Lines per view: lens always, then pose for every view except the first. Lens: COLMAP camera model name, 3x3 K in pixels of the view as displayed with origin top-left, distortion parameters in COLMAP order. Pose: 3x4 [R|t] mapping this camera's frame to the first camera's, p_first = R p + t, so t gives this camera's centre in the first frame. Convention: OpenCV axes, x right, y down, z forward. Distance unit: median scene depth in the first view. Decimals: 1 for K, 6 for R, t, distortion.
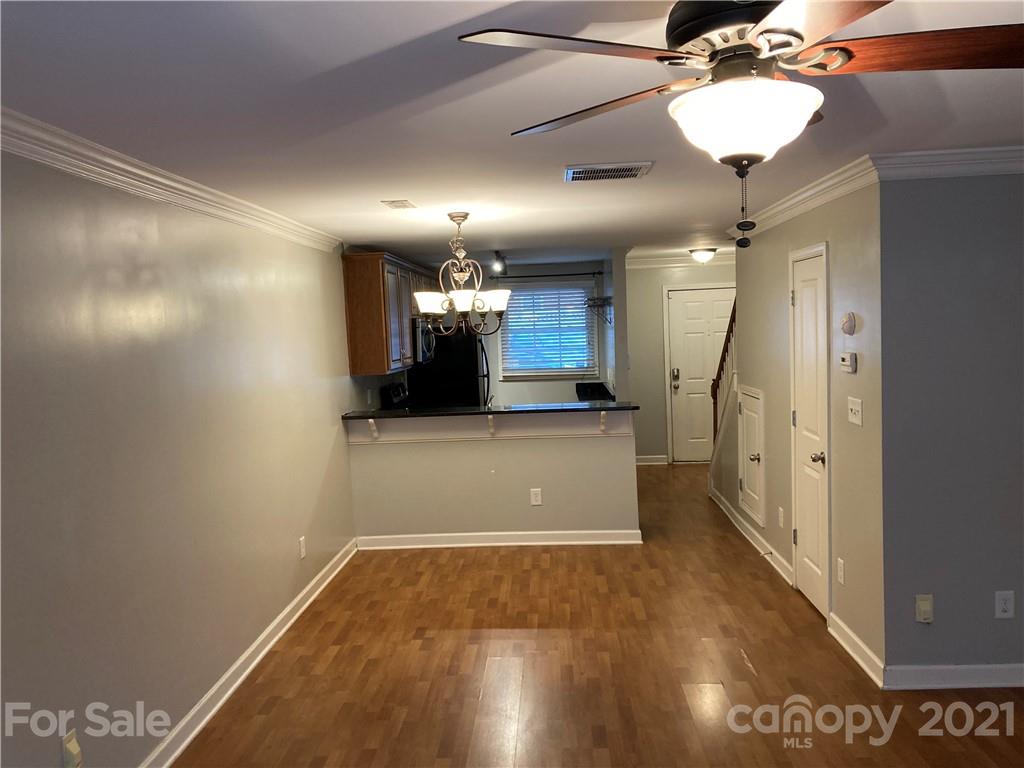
lens RADIAL K [[835.0, 0, 511.8], [0, 835.0, 385.4], [0, 0, 1]] dist [0.037816, -0.005763]
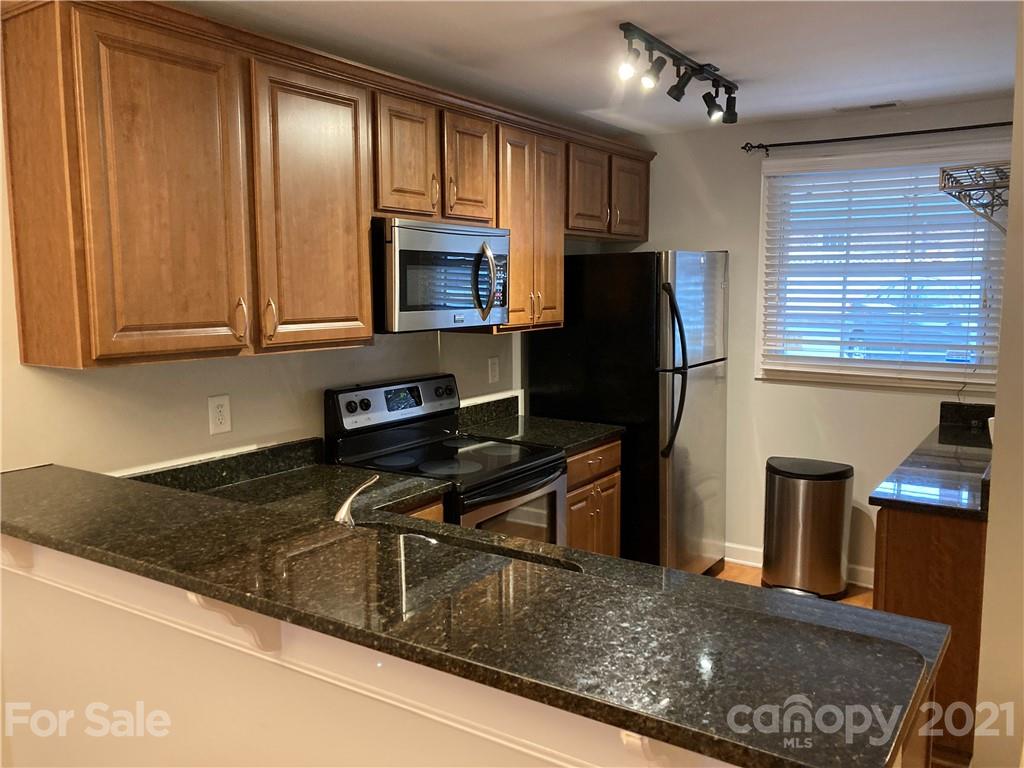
lens RADIAL K [[835.0, 0, 509.8], [0, 835.0, 390.5], [0, 0, 1]] dist [0.037816, -0.005763]
pose [[0.860804, 0.098731, -0.499269, 0.101285], [-0.061749, 0.994016, 0.090104, -0.032513], [0.505177, -0.046733, 0.861749, 0.538451]]
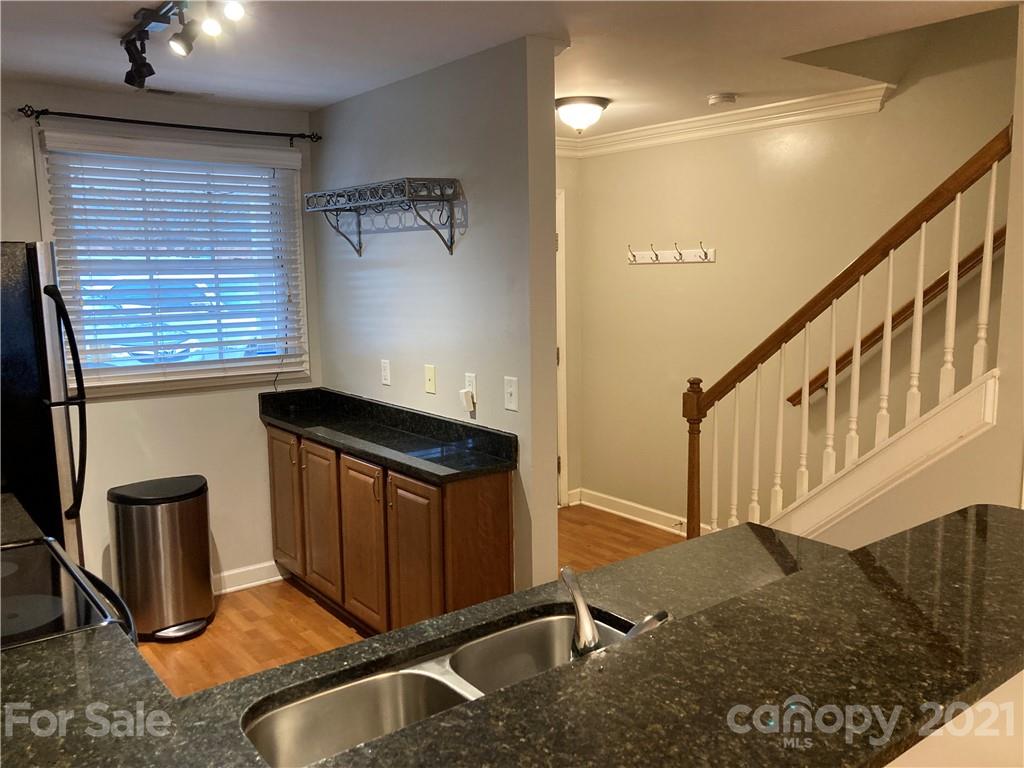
lens RADIAL K [[835.0, 0, 508.9], [0, 835.0, 379.6], [0, 0, 1]] dist [0.037816, -0.005763]
pose [[0.757349, -0.064154, 0.649851, -0.105322], [0.036339, 0.997761, 0.056150, -0.029528], [-0.651998, -0.018910, 0.757984, 0.594902]]
